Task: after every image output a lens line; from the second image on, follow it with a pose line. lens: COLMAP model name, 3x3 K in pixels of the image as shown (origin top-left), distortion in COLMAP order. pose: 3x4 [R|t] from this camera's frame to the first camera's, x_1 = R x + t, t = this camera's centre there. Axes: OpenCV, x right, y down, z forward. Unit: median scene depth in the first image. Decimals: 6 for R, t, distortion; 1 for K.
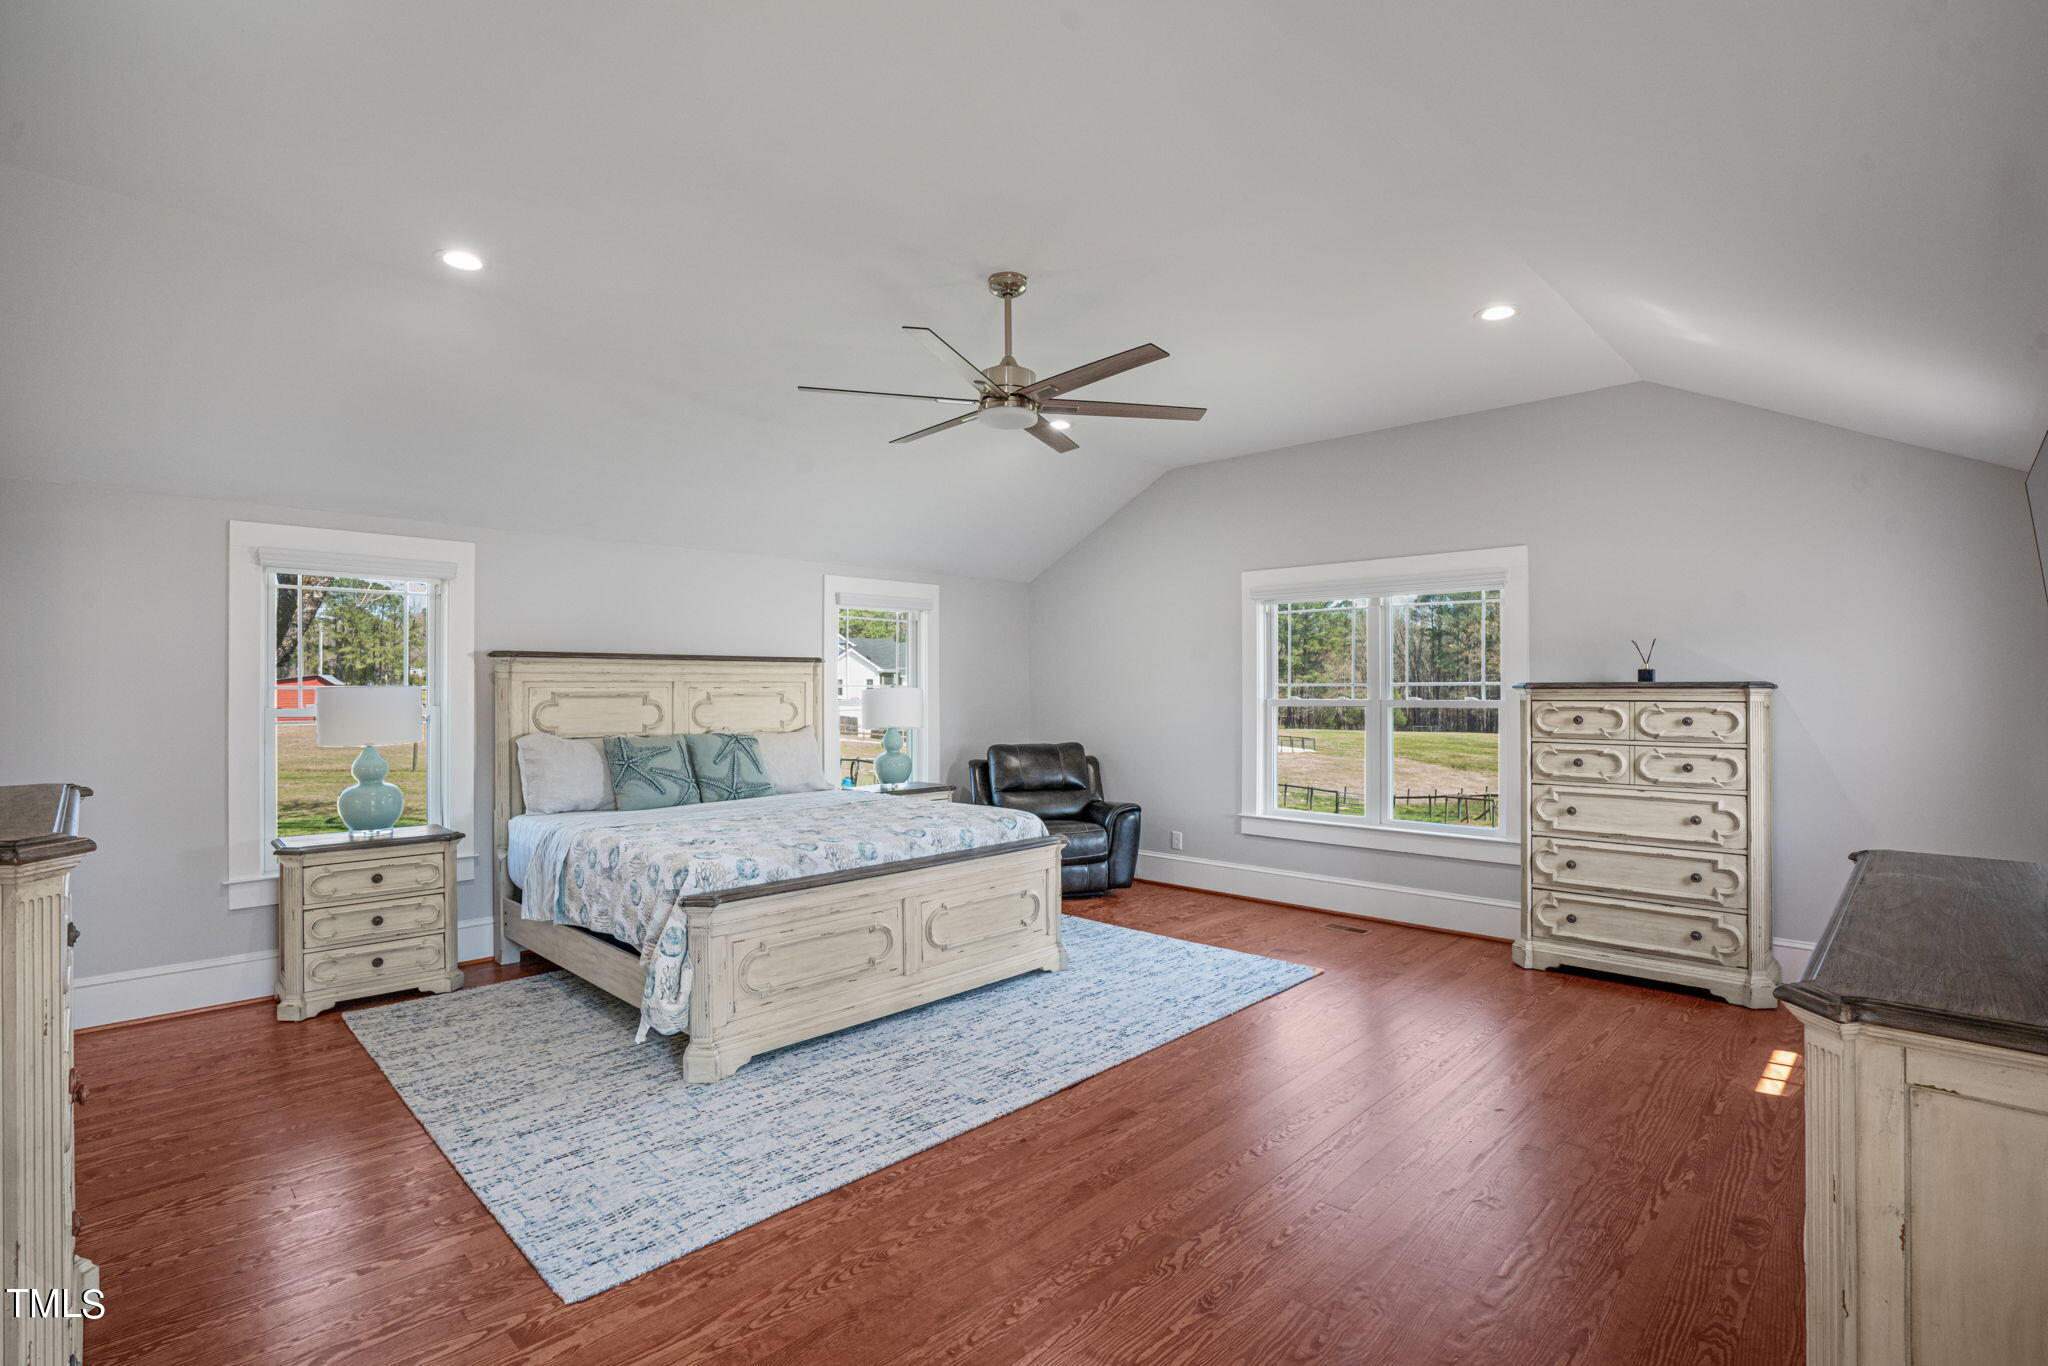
lens RADIAL K [[949.7, 0, 1024.0], [0, 949.7, 683.0], [0, 0, 1]] dist [0.000618, 0.000105]
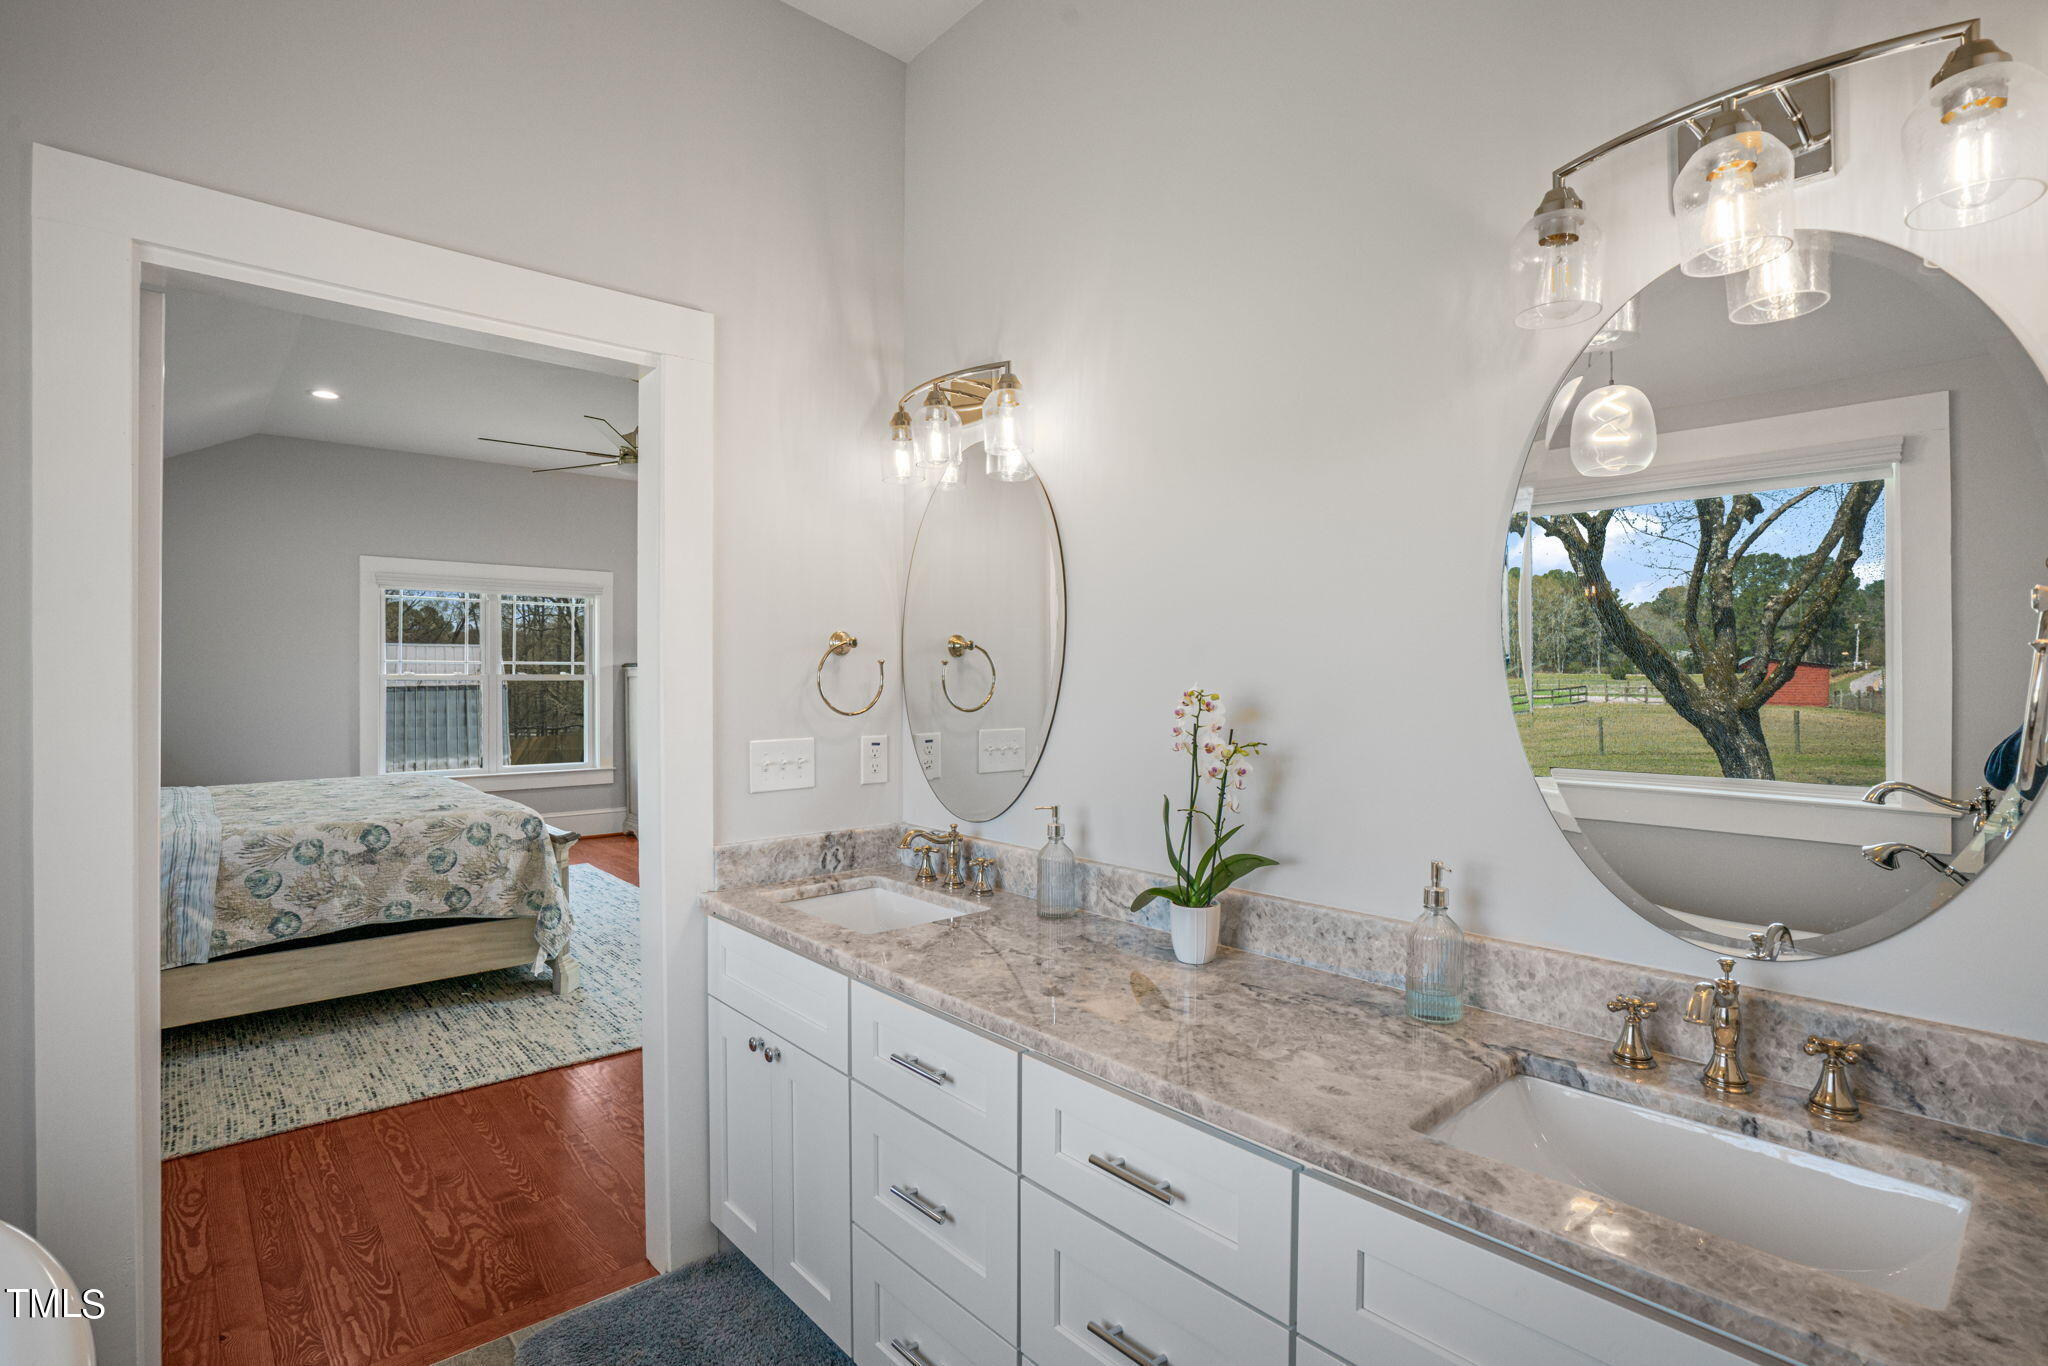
lens RADIAL K [[949.7, 0, 1024.0], [0, 949.7, 683.0], [0, 0, 1]] dist [0.000618, 0.000105]
pose [[0.055272, 0.001995, 0.998469, -0.958667], [-0.000098, 0.999998, -0.001993, 0.035052], [-0.998471, 0.000012, 0.055273, 0.263068]]
